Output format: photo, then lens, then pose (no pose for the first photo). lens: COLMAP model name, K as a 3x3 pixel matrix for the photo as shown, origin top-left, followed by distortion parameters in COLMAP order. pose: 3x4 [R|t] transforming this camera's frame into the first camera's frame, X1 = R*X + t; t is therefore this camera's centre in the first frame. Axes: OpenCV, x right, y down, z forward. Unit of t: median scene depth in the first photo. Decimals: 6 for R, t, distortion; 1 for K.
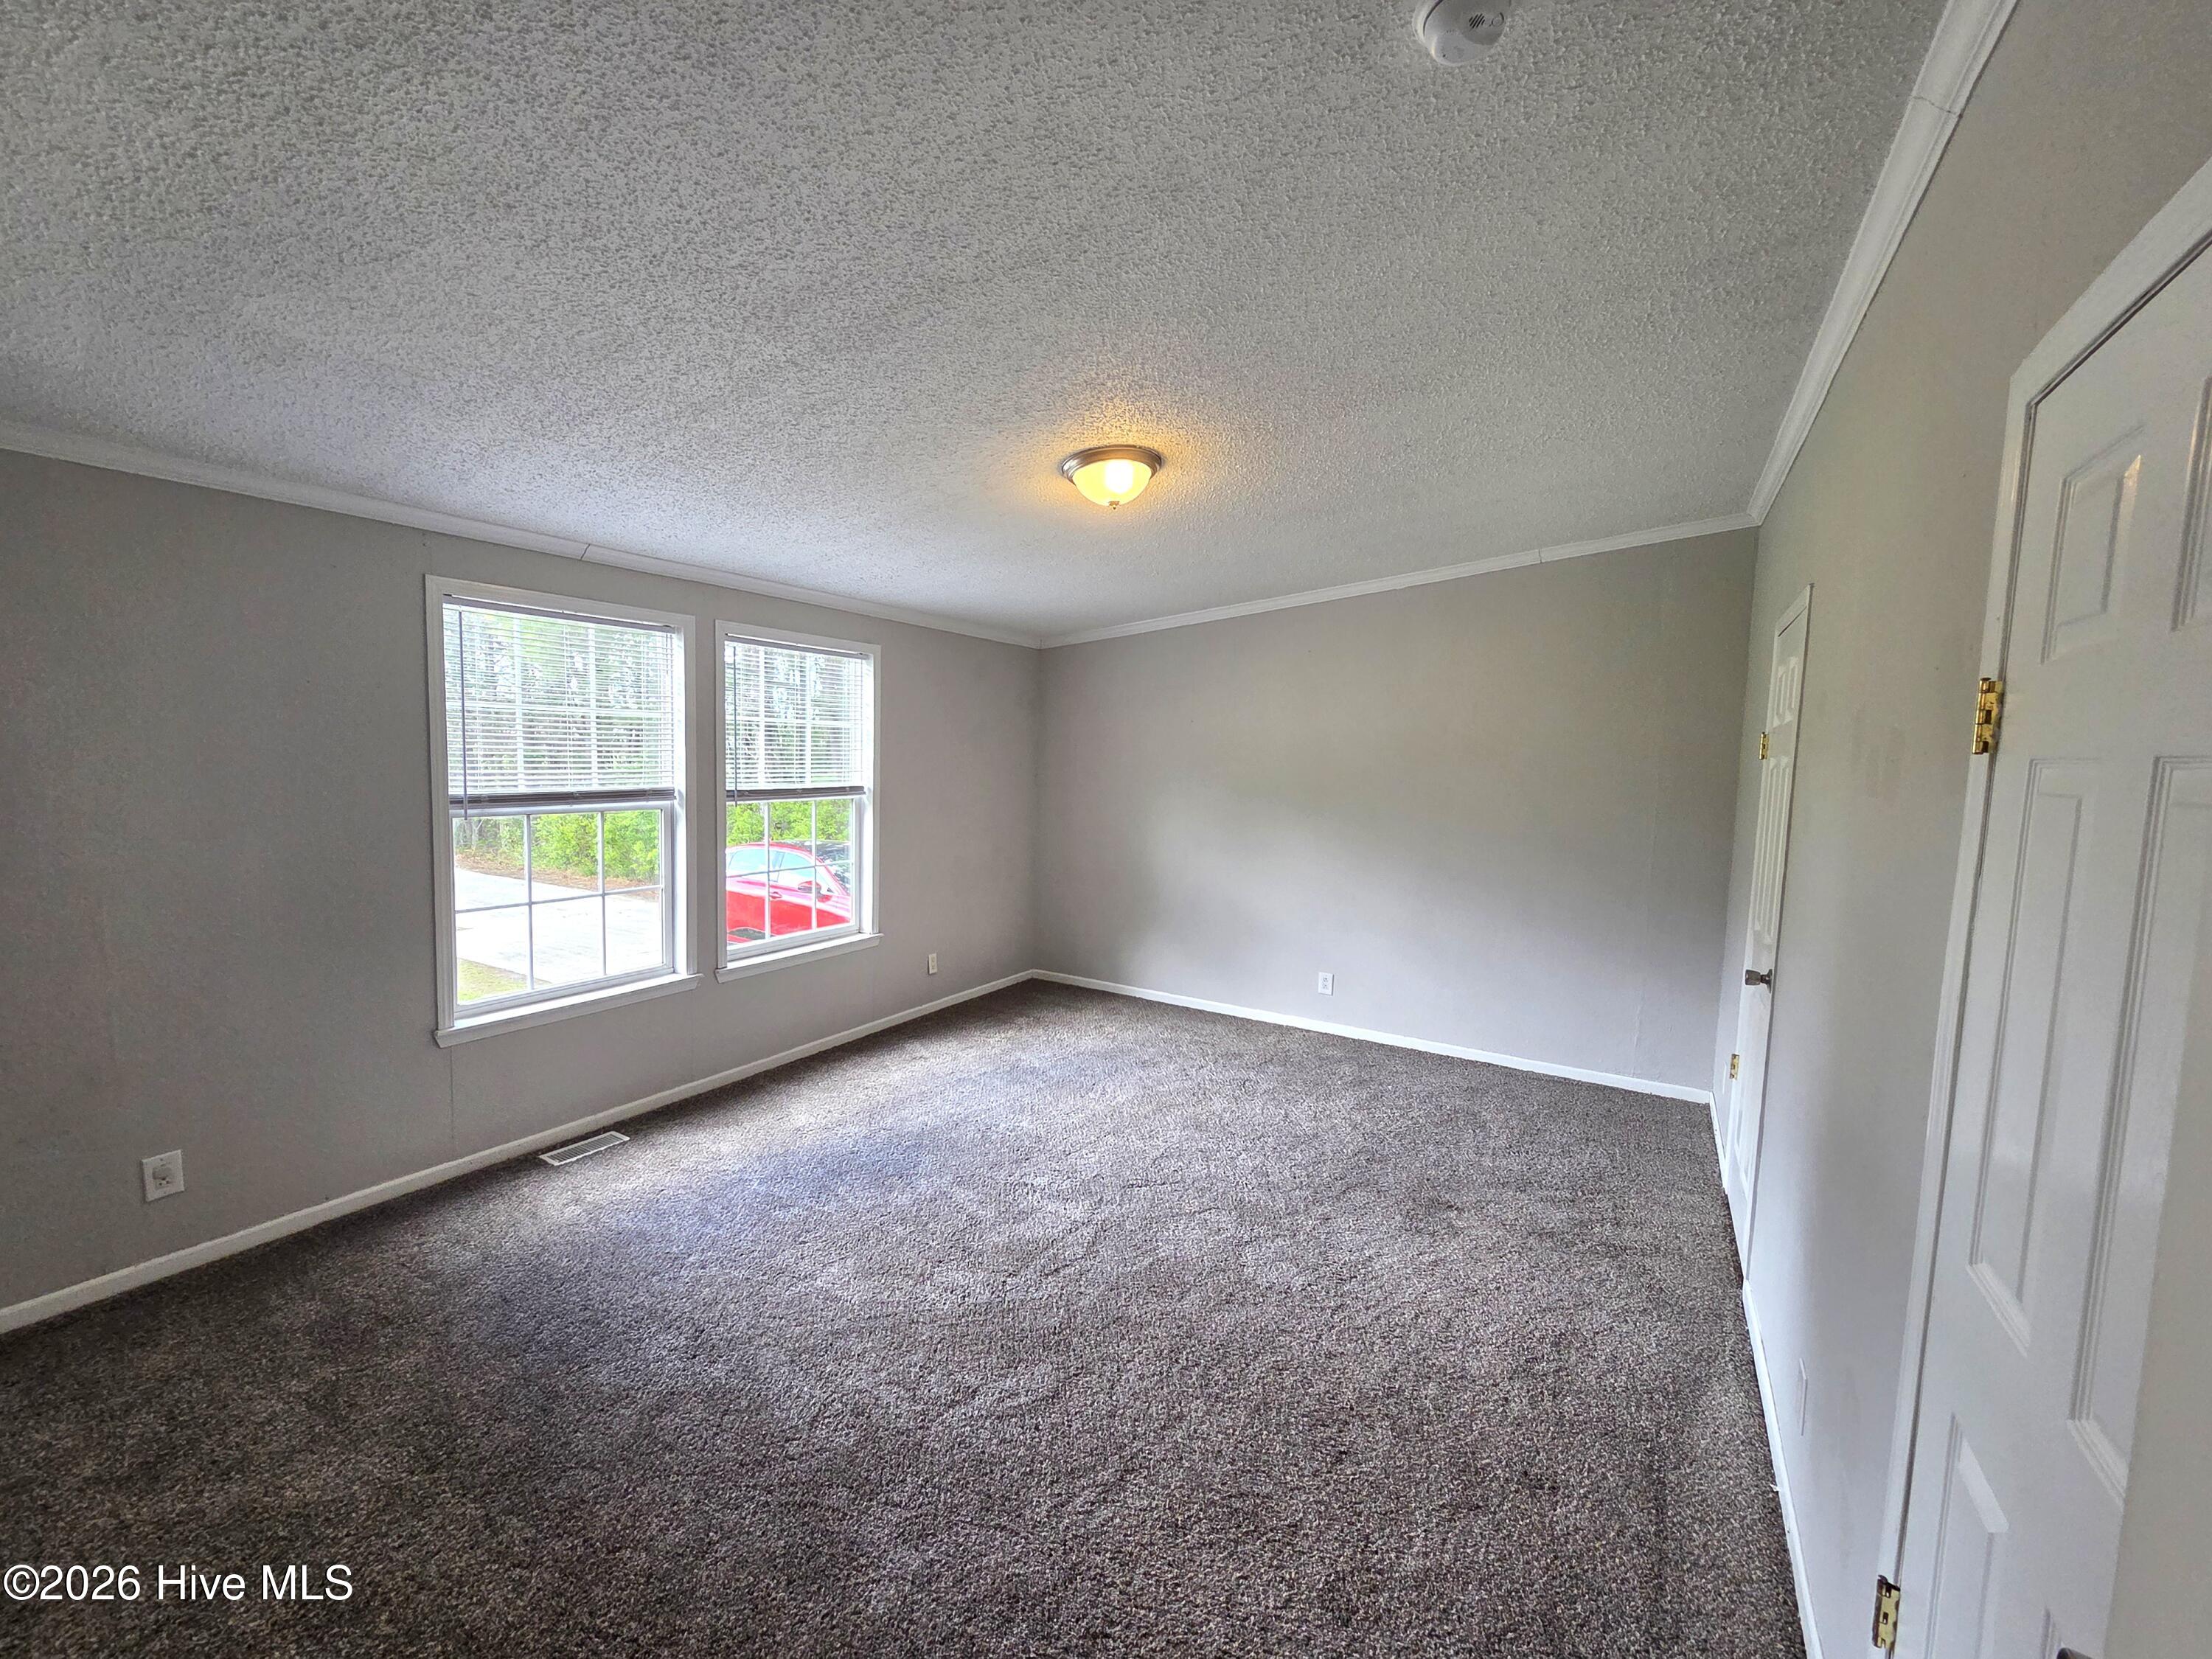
lens RADIAL K [[910.2, 0, 1112.8], [0, 910.2, 832.1], [0, 0, 1]] dist [-0.002267, -0.000229]
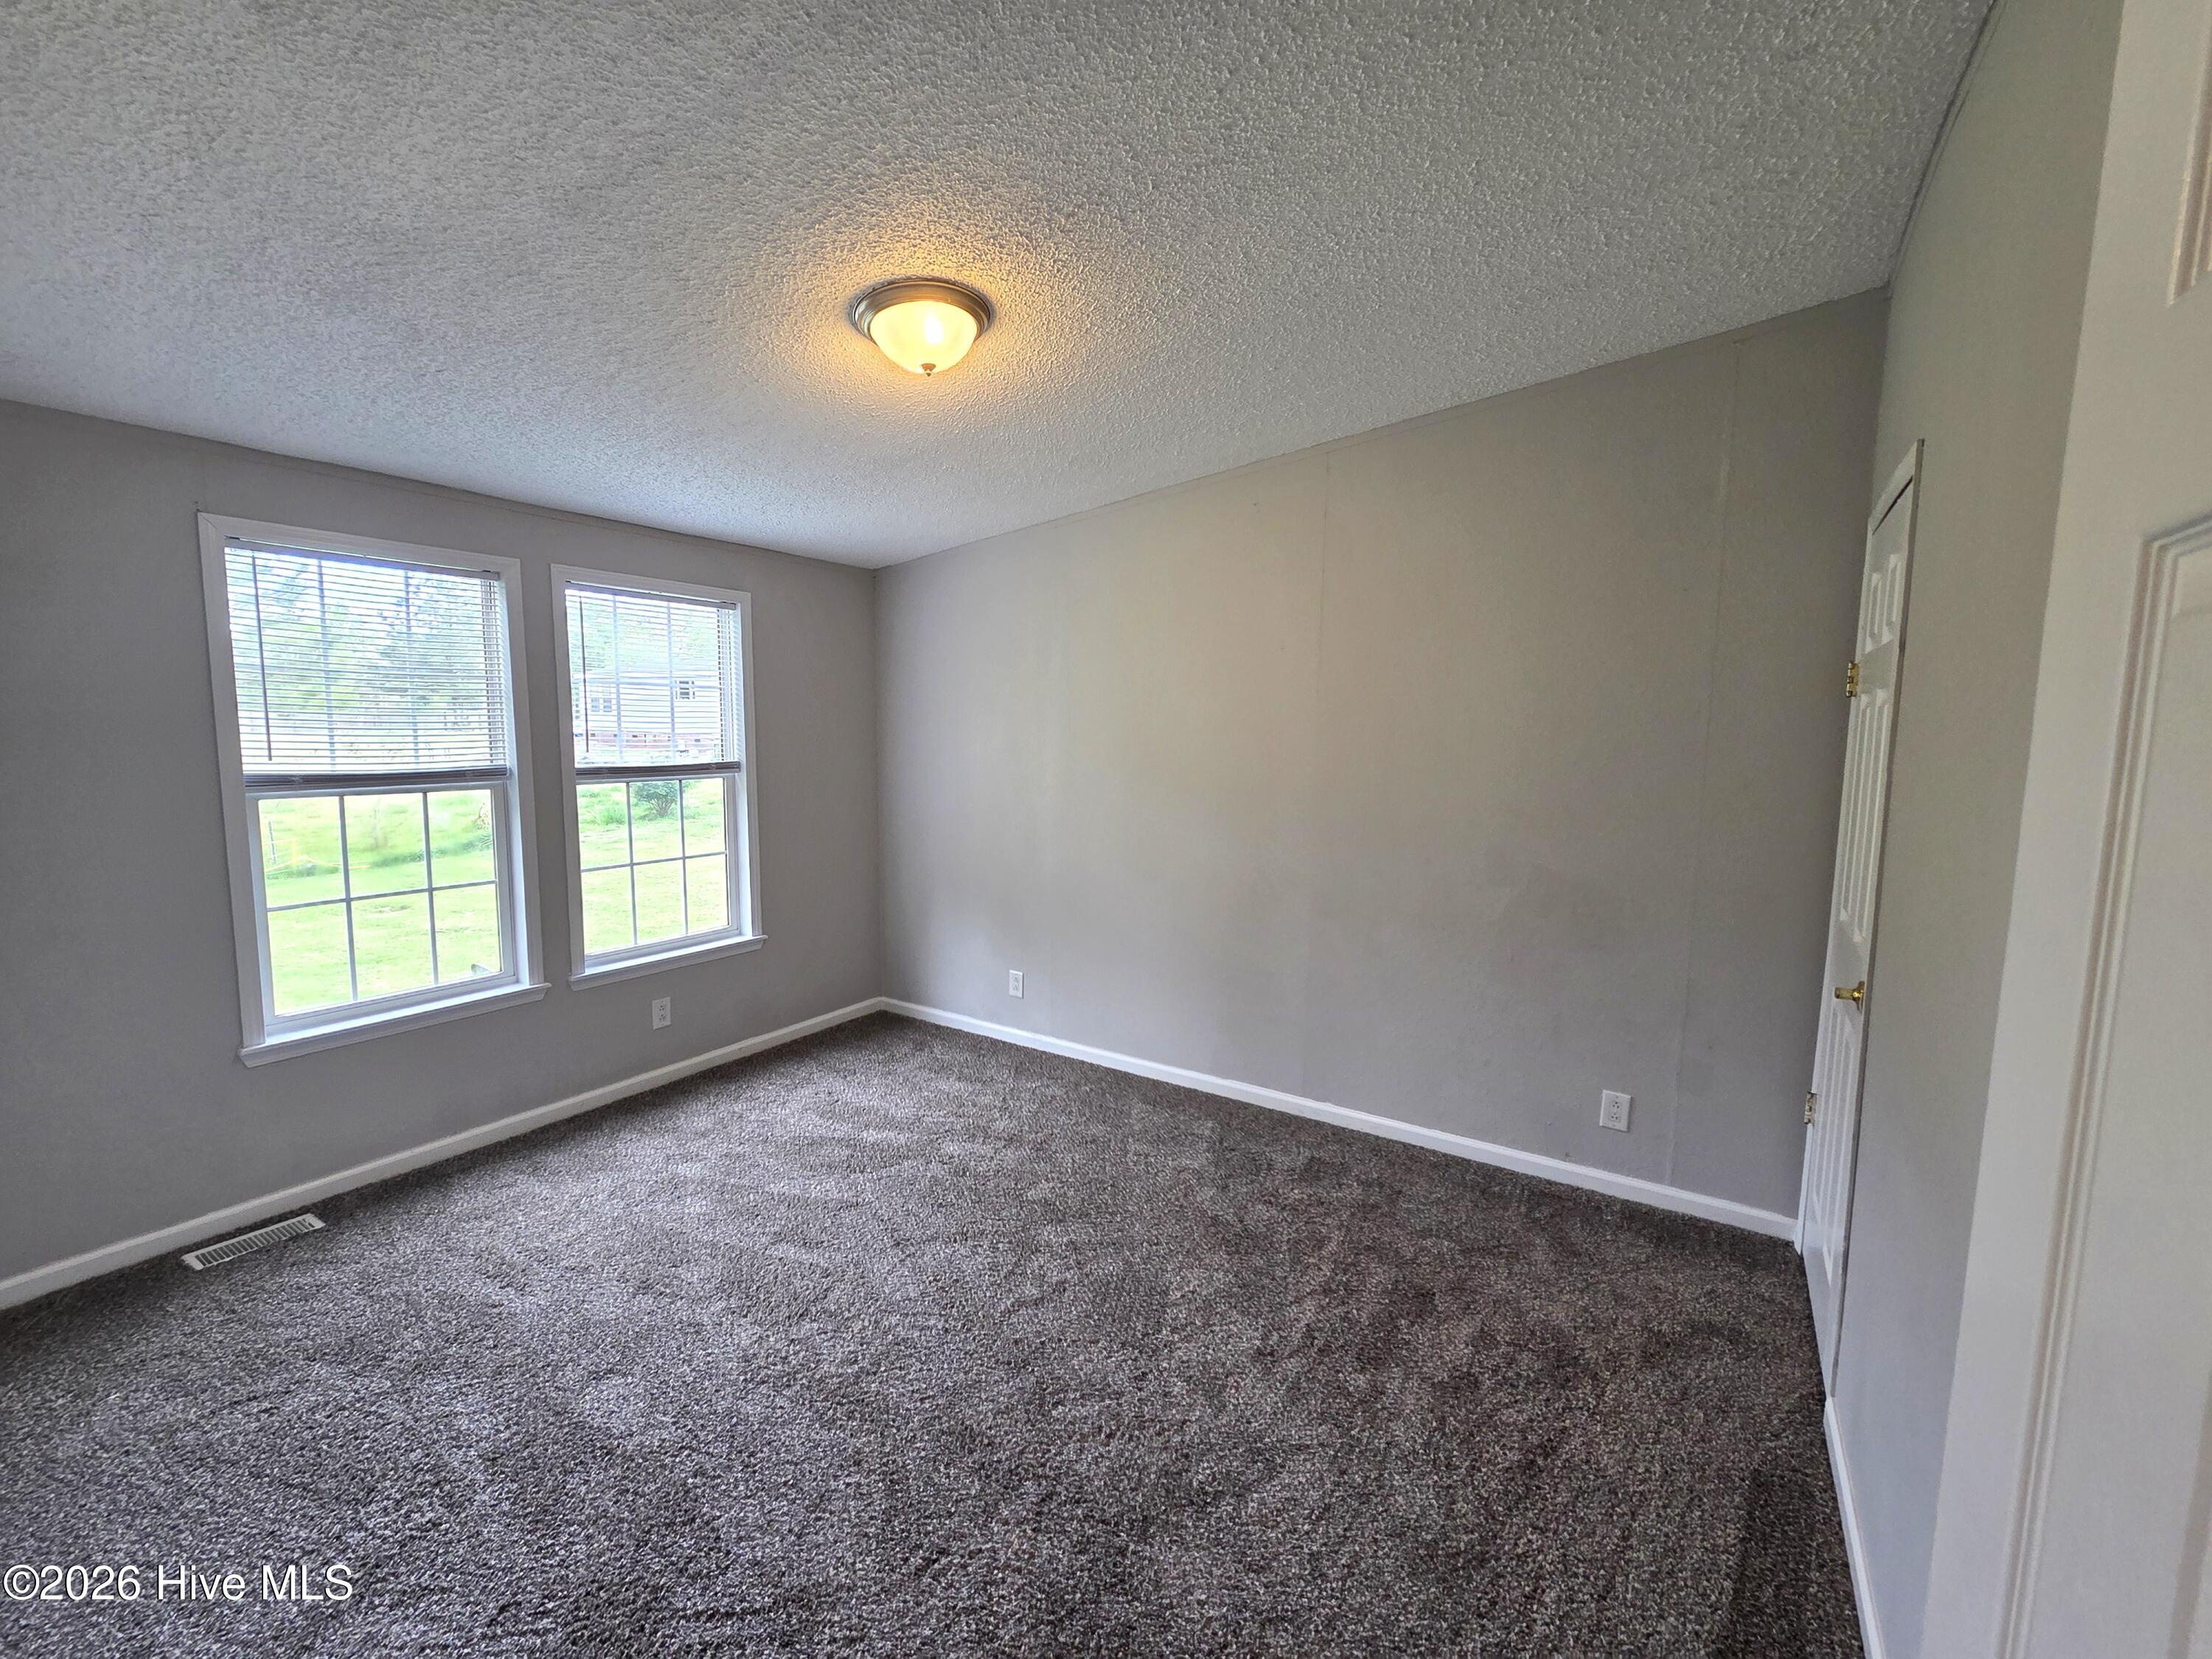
lens RADIAL K [[910.2, 0, 1100.9], [0, 910.2, 818.8], [0, 0, 1]] dist [-0.002267, -0.000229]
pose [[0.998154, 0.000568, -0.060736, 0.124541], [0.000727, 0.999773, 0.021298, -0.017169], [0.060734, -0.021303, 0.997927, 0.201710]]
